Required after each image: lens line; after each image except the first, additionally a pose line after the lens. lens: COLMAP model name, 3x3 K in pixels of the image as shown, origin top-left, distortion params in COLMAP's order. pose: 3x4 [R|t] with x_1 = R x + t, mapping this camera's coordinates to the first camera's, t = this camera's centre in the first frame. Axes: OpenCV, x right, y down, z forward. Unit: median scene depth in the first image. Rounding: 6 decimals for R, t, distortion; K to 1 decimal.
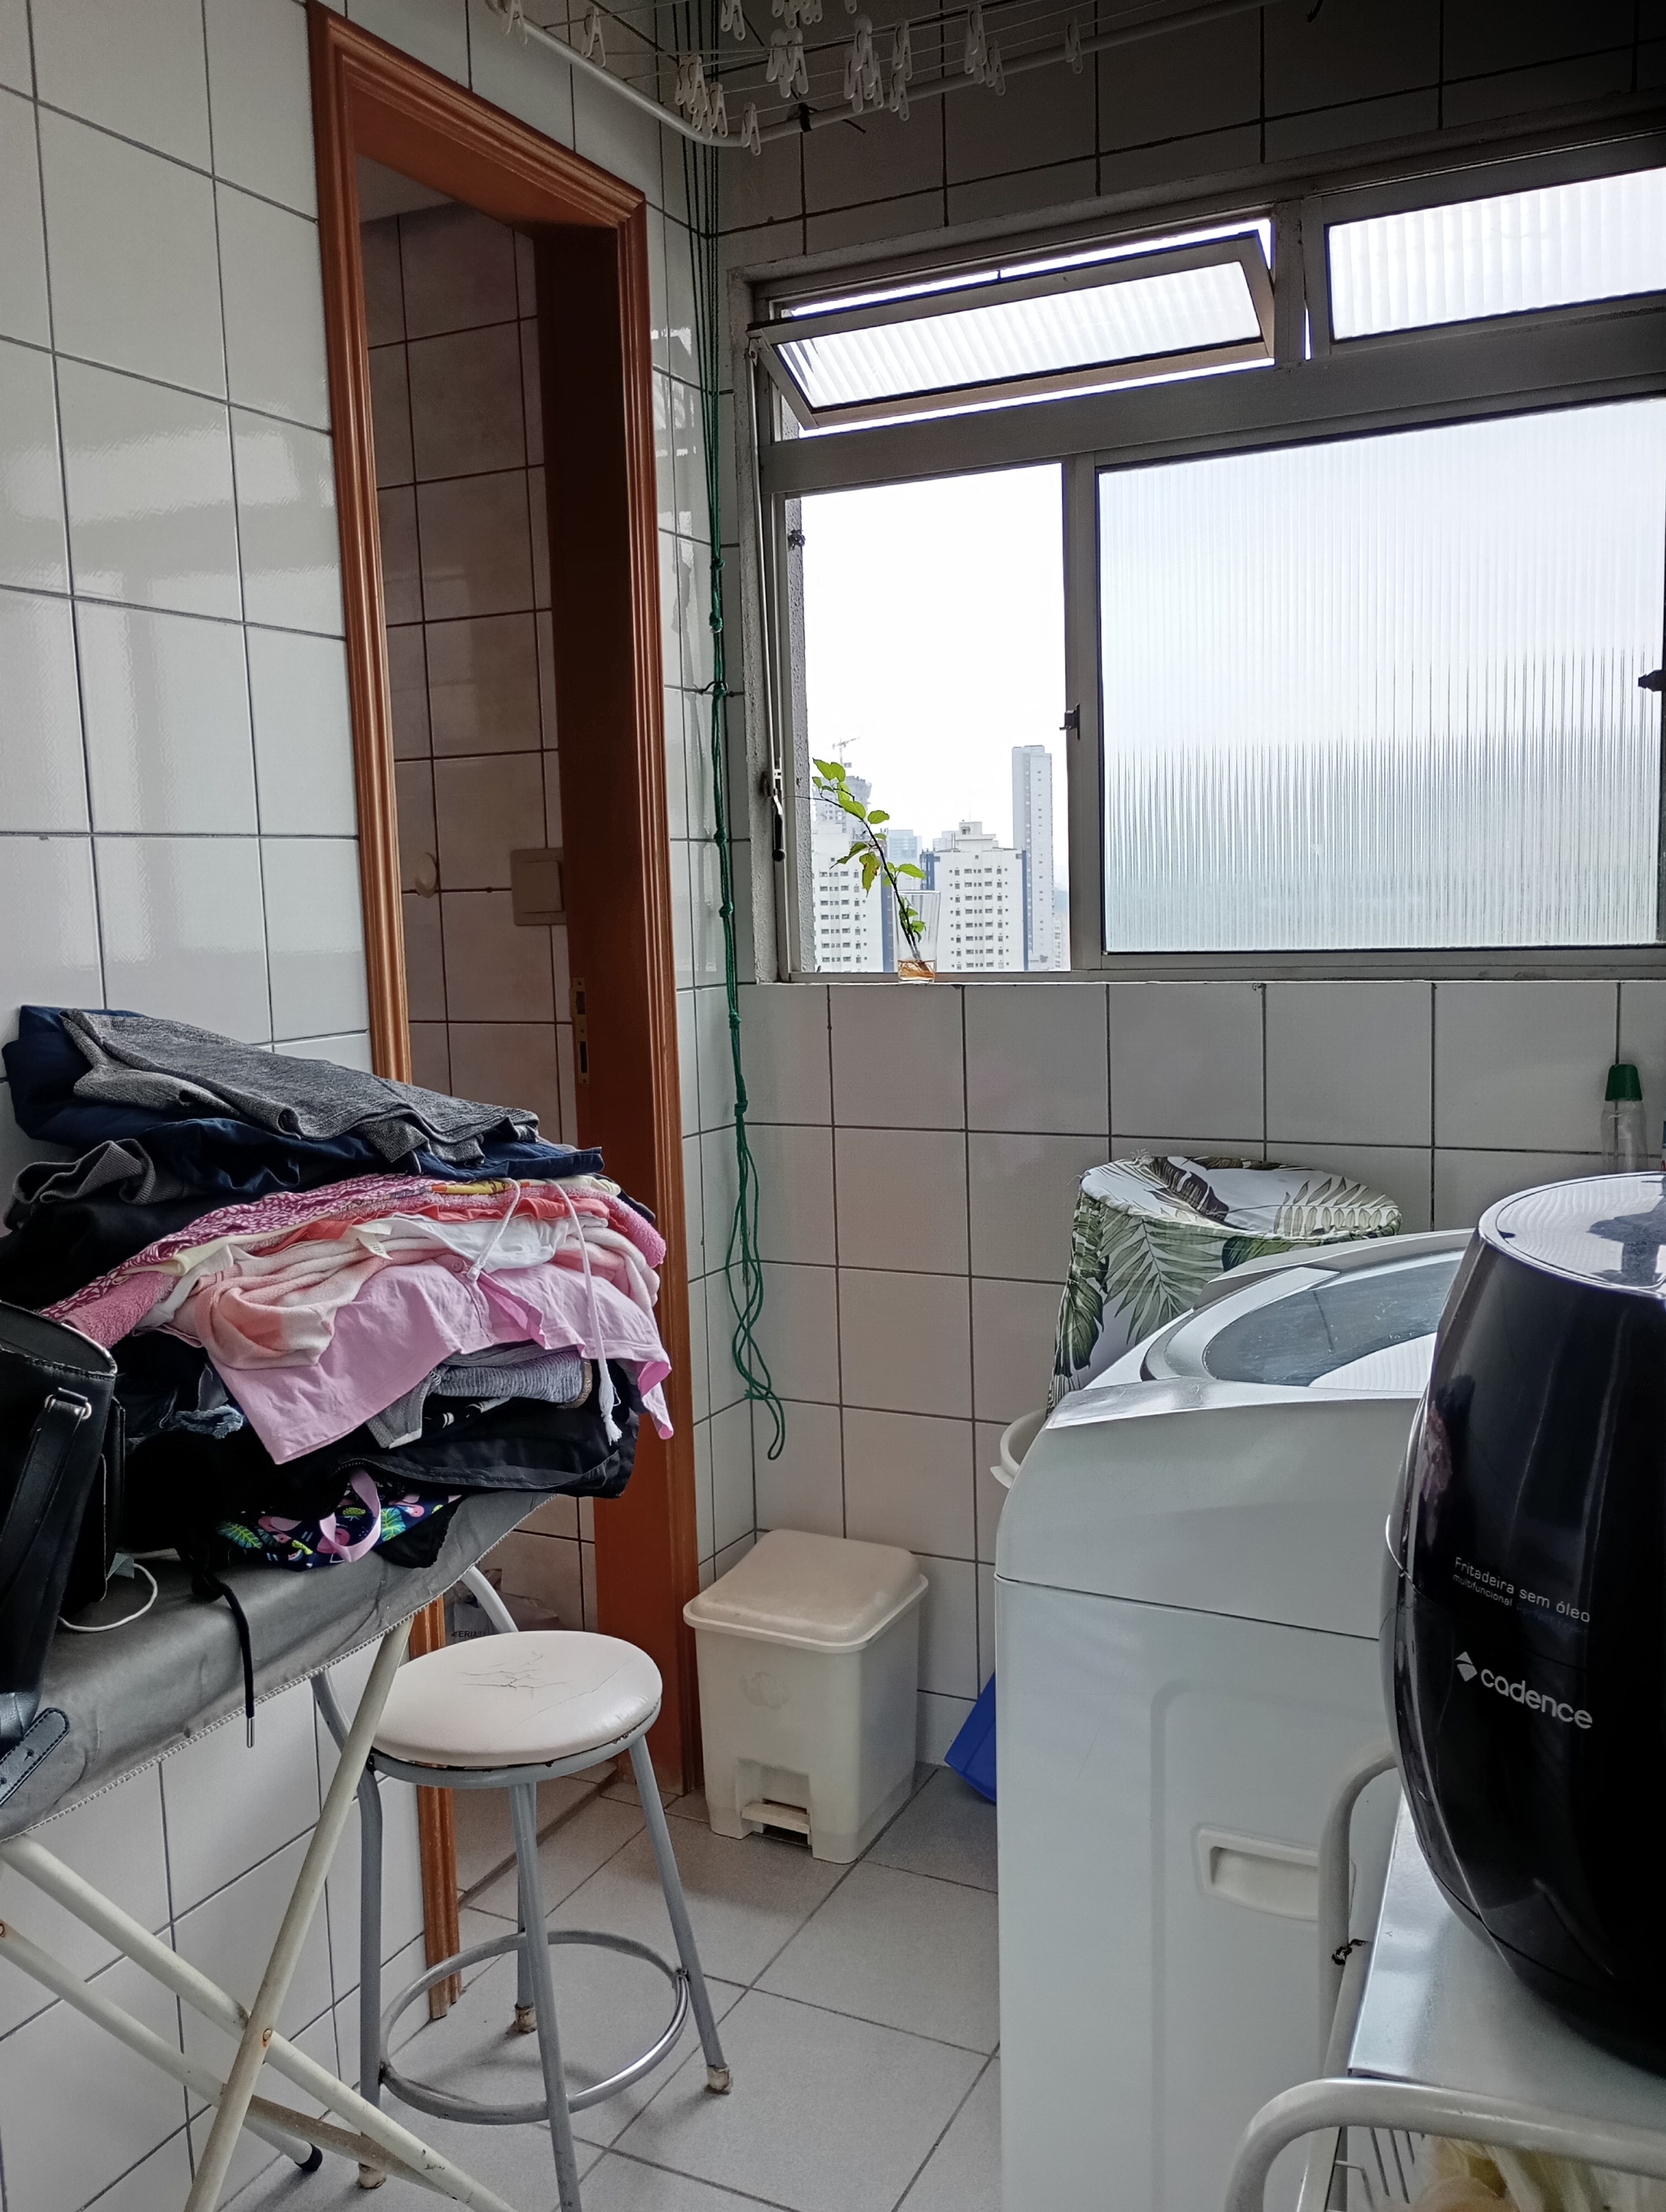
lens RADIAL K [[1861.7, 0, 836.1], [0, 1861.7, 1106.1], [0, 0, 1]] dist [0.030877, -0.010341]
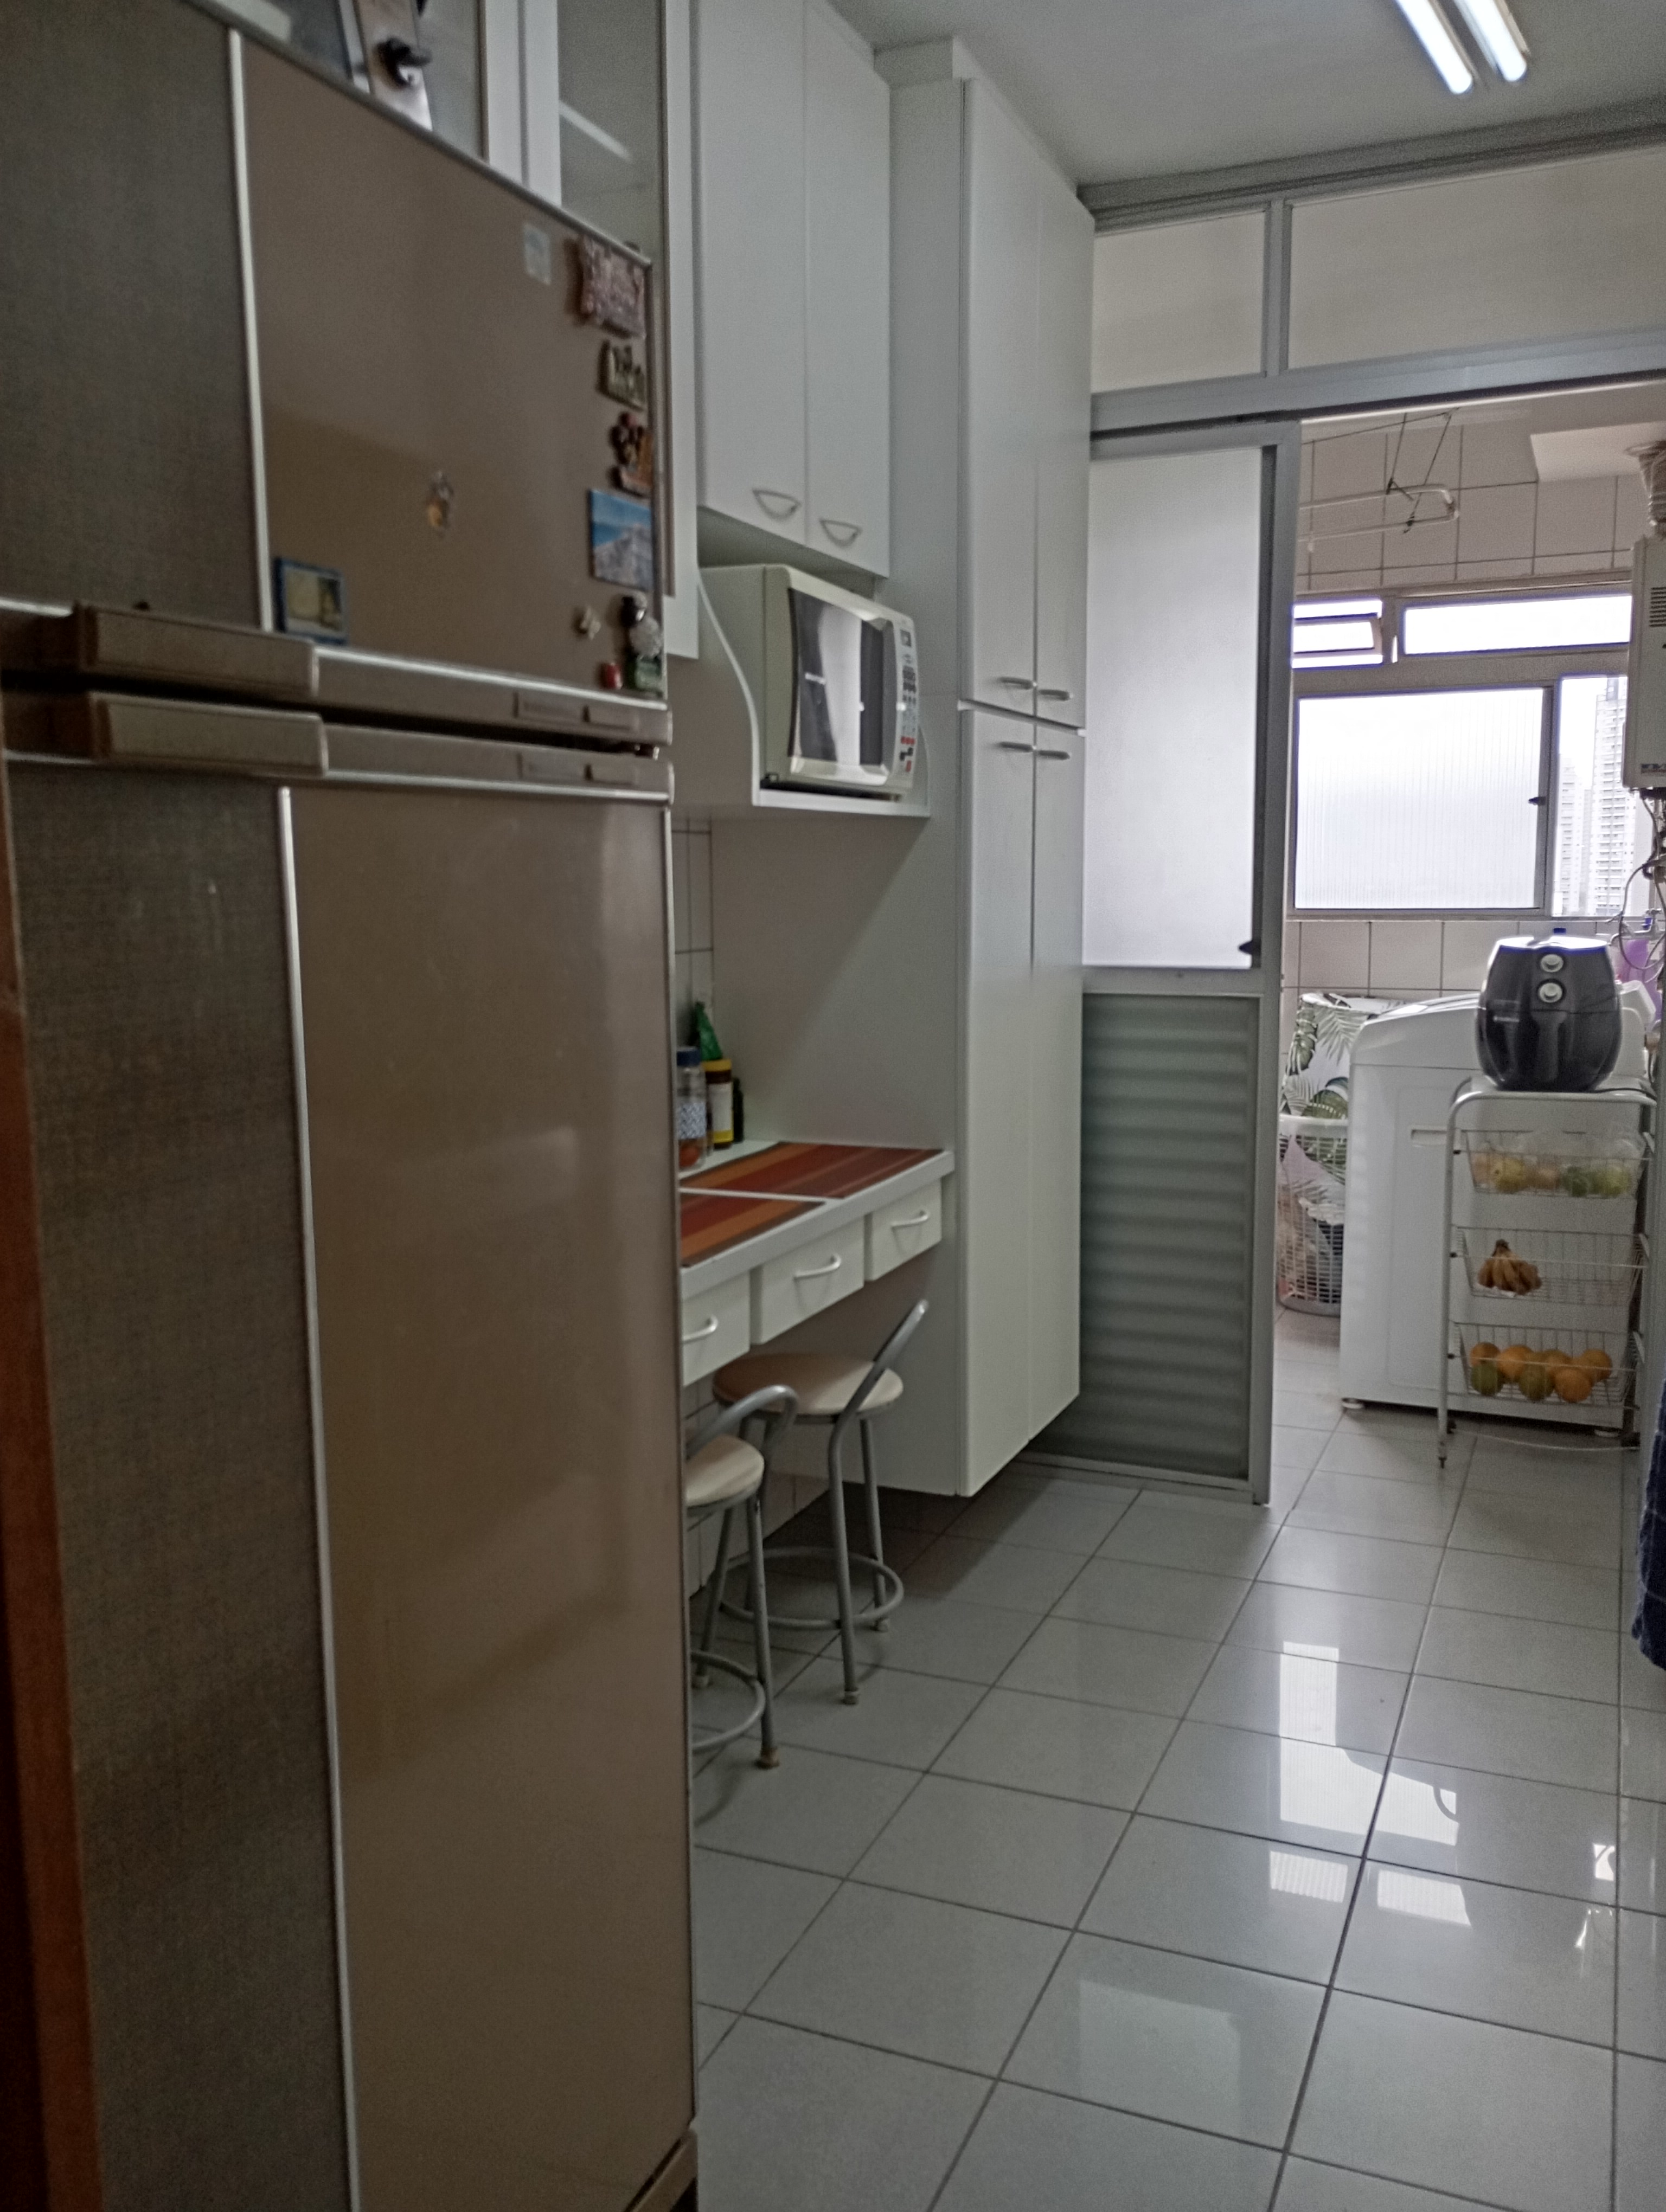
lens RADIAL K [[1861.7, 0, 828.6], [0, 1861.7, 1105.0], [0, 0, 1]] dist [0.030877, -0.010341]
pose [[0.997908, 0.018284, 0.062010, -0.618501], [-0.018711, 0.999805, 0.006322, 0.171344], [-0.061882, -0.007469, 0.998055, -1.368860]]
